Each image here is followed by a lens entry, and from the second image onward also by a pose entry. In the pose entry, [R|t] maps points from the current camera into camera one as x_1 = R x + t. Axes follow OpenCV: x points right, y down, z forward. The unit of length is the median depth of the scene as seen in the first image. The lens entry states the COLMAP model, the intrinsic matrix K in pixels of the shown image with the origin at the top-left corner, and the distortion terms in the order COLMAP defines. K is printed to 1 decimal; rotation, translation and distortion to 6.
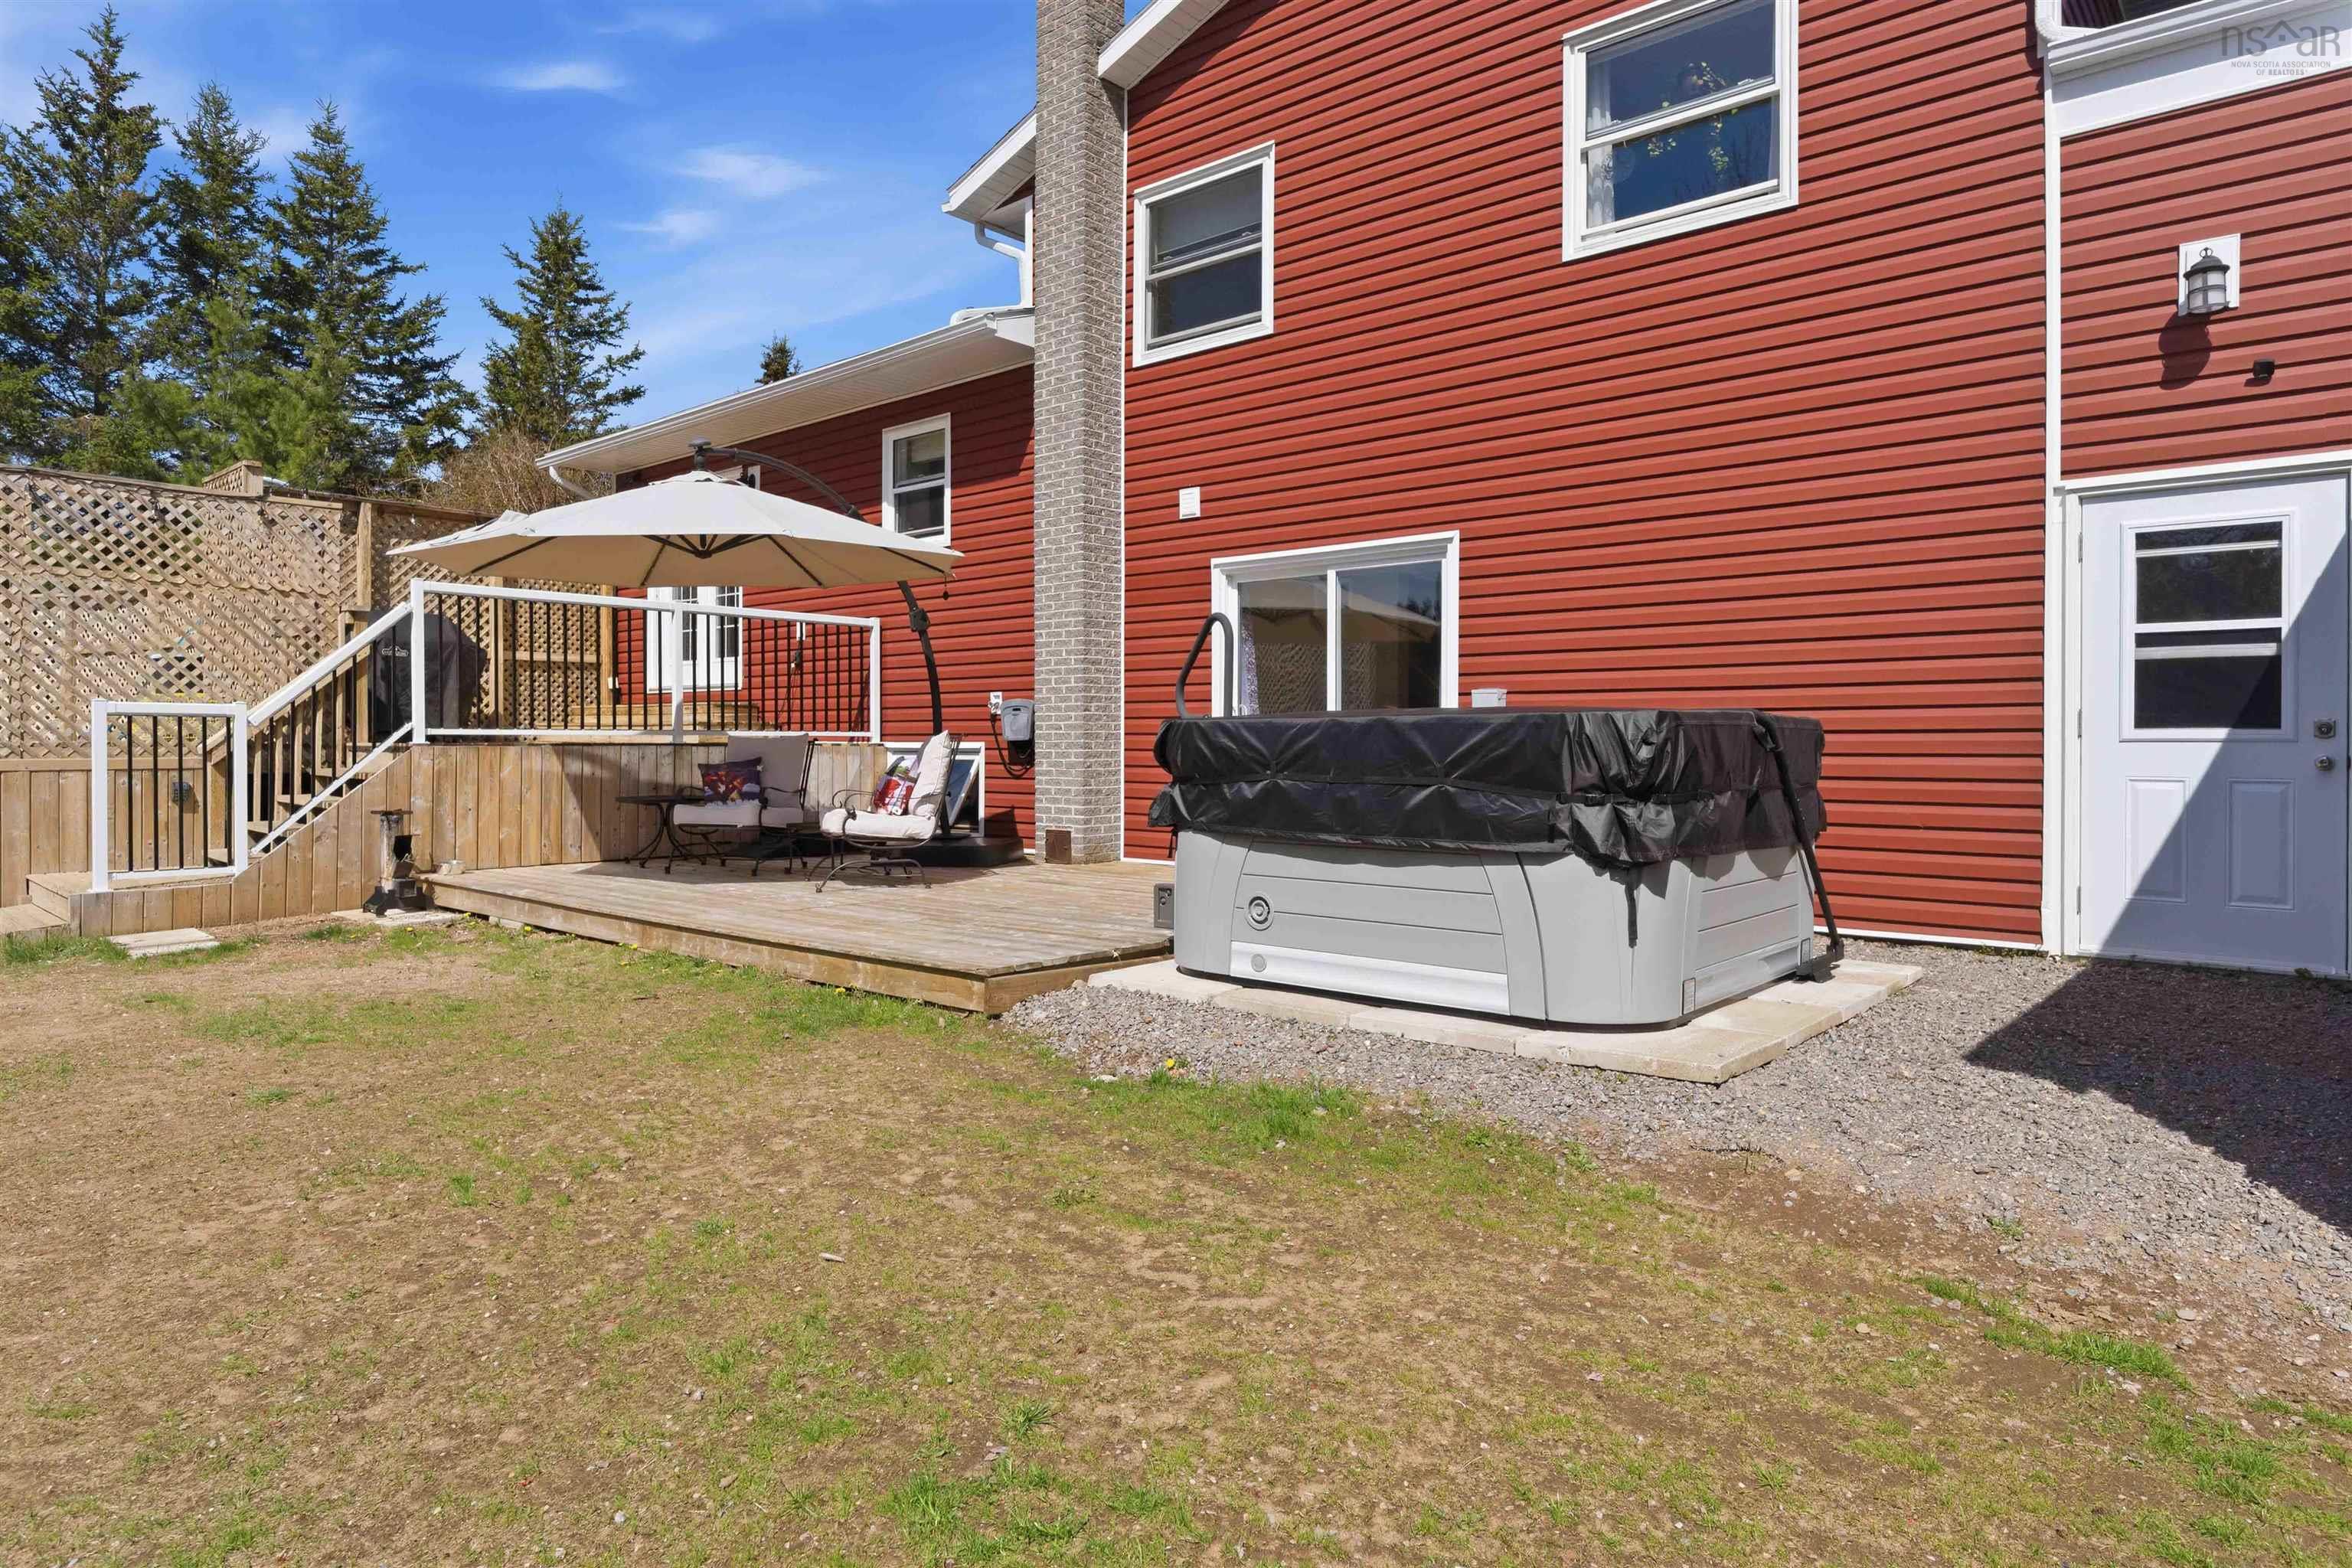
lens RADIAL K [[1303.7, 0, 1173.9], [0, 1303.7, 766.7], [0, 0, 1]] dist [-0.006320, -0.001629]
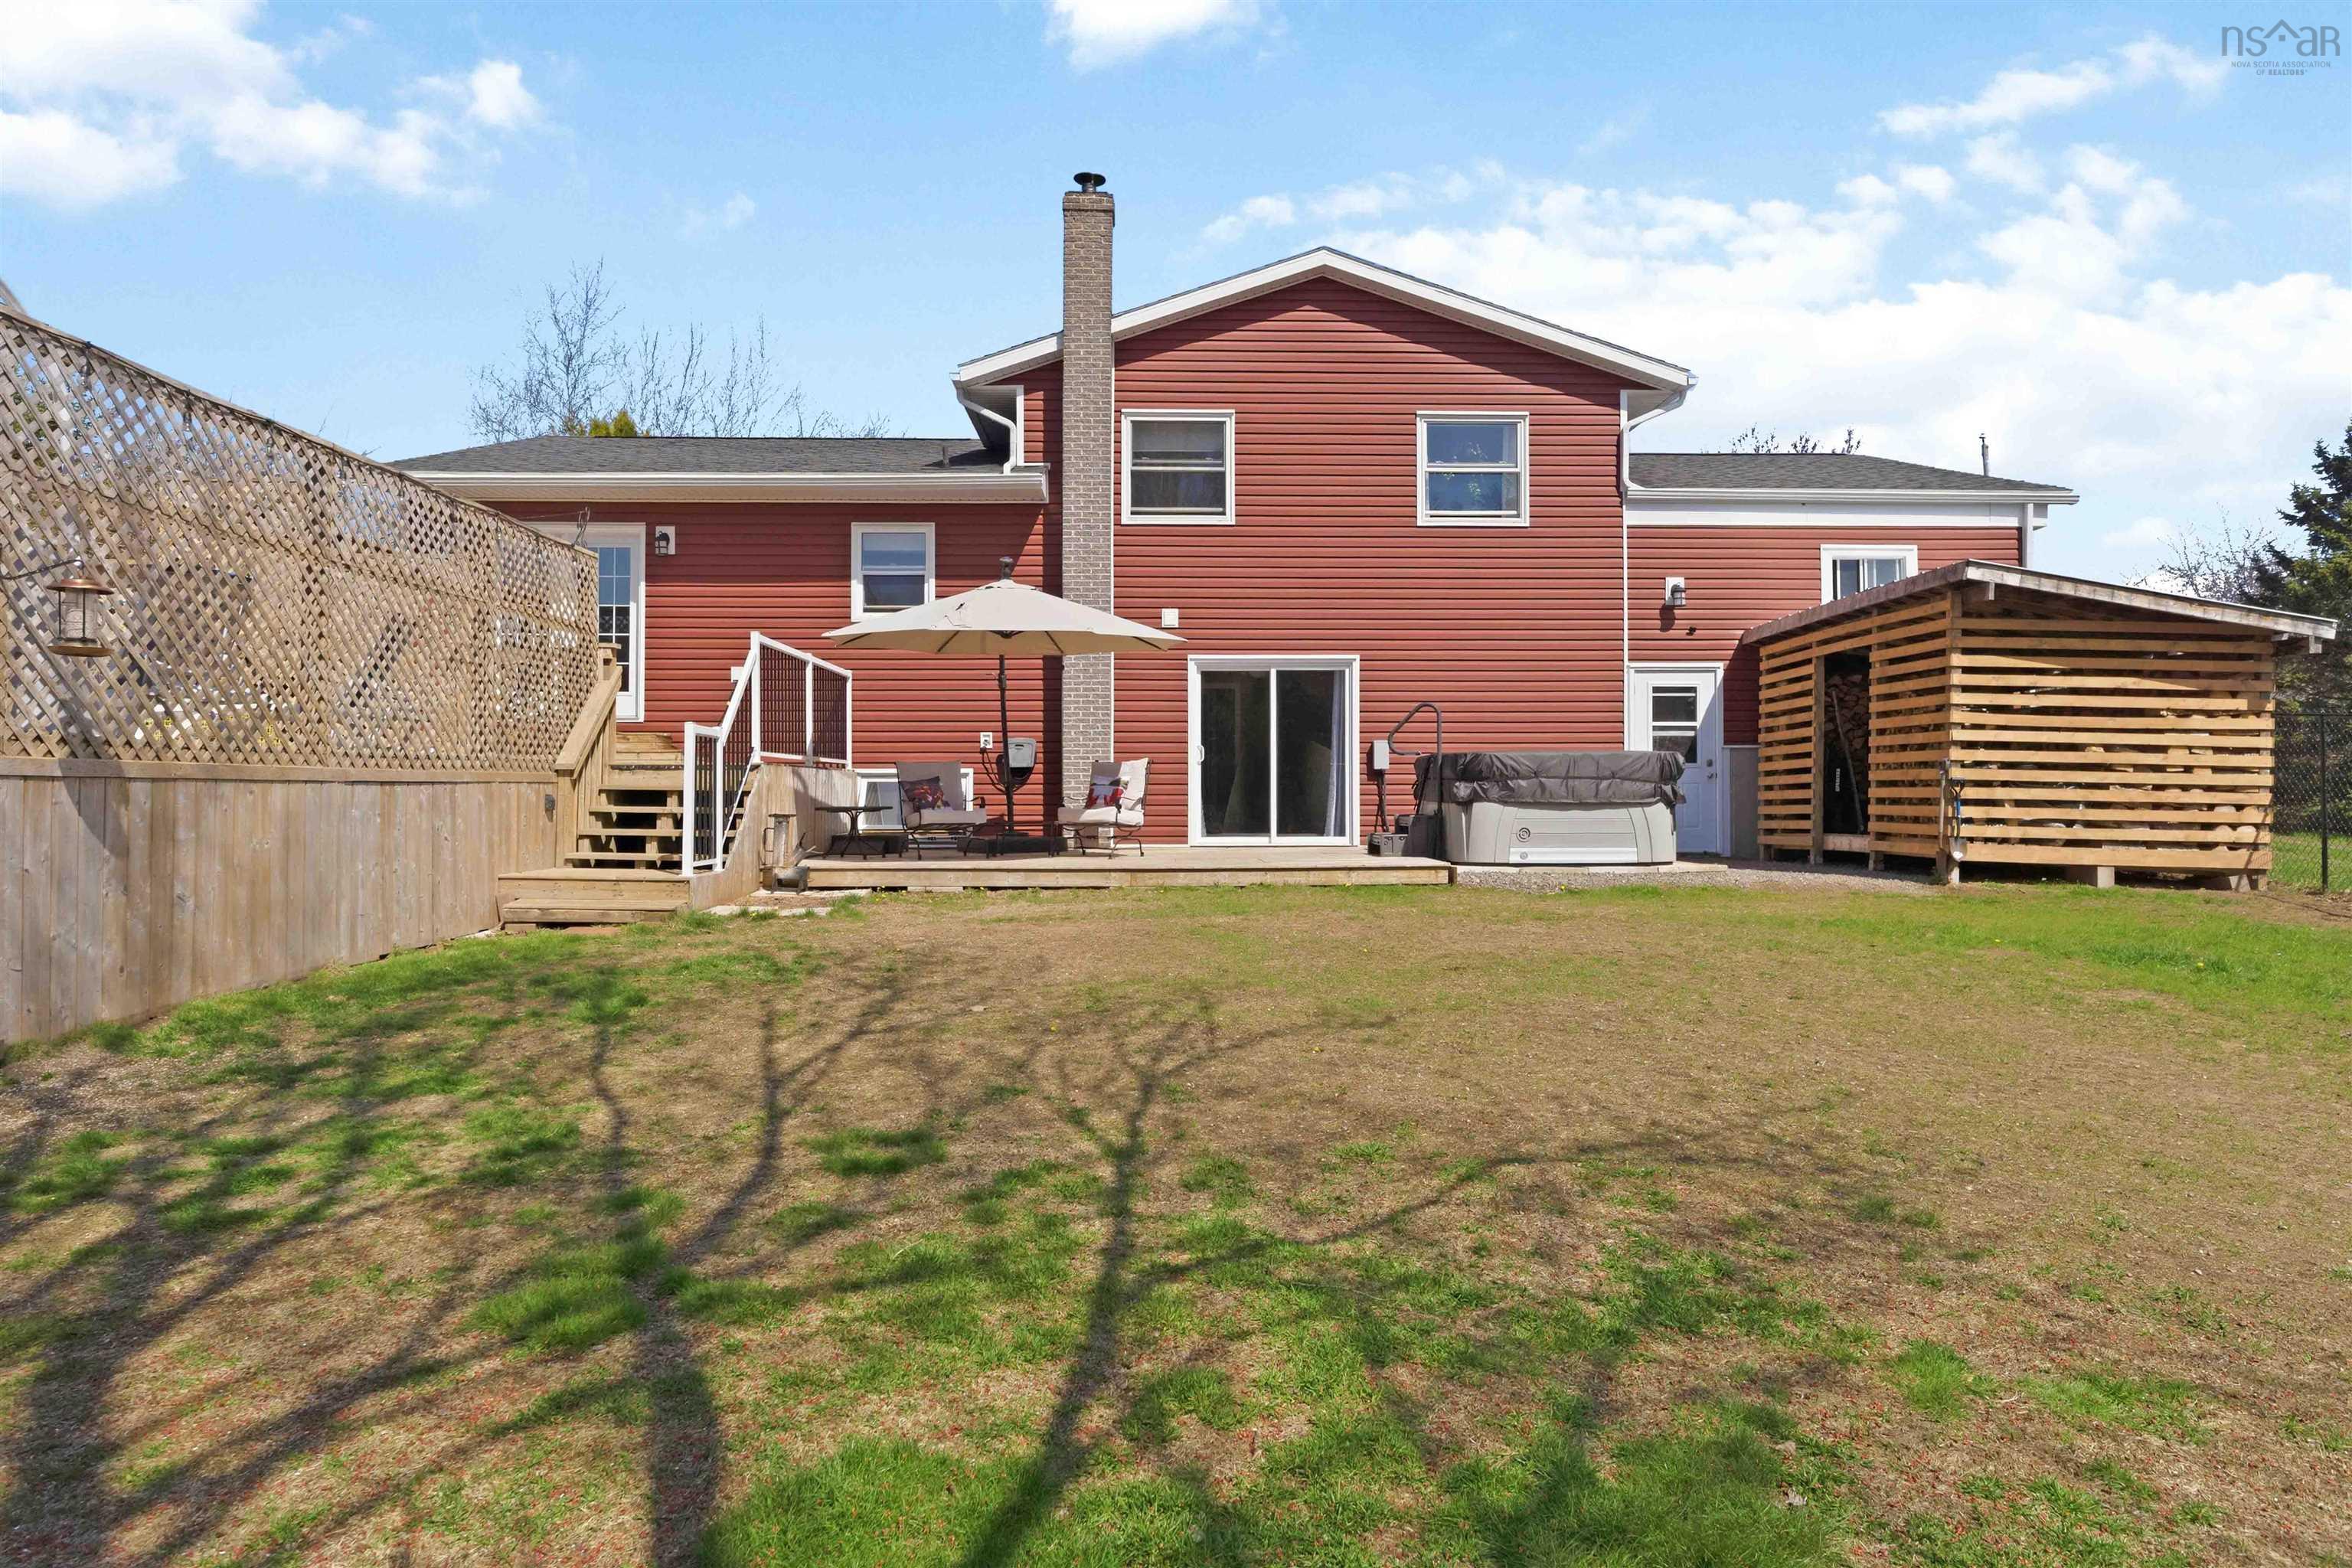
lens RADIAL K [[1303.7, 0, 1181.8], [0, 1303.7, 786.6], [0, 0, 1]] dist [-0.006320, -0.001629]
pose [[0.759606, -0.001441, 0.650382, -1.185768], [0.012833, 0.999836, -0.012773, 0.027818], [-0.650257, 0.018049, 0.759500, -0.247244]]
